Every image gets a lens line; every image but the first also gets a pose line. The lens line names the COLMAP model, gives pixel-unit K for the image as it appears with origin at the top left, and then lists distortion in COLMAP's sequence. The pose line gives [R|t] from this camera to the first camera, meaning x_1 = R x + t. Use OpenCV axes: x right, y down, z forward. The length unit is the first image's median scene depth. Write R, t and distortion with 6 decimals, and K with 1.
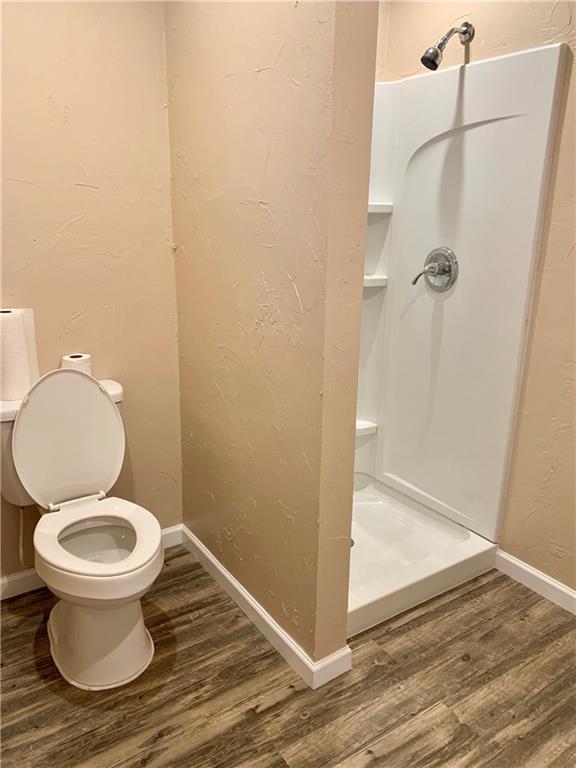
lens RADIAL K [[578.0, 0, 286.9], [0, 578.0, 382.0], [0, 0, 1]] dist [-0.001277, 0.000759]
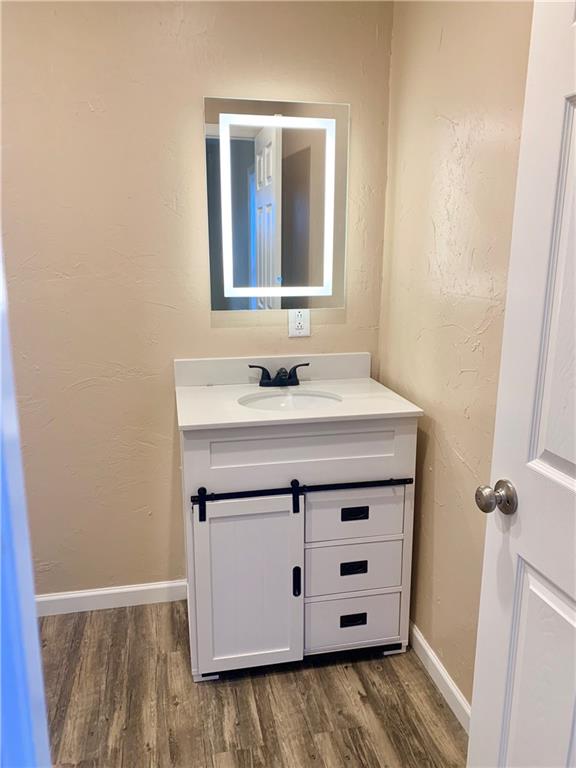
lens RADIAL K [[578.0, 0, 287.2], [0, 578.0, 385.0], [0, 0, 1]] dist [-0.001277, 0.000759]
pose [[0.370955, -0.223536, 0.901346, -0.279384], [0.261561, 0.956452, 0.129555, -0.044023], [-0.891055, 0.187698, 0.413269, 0.163371]]
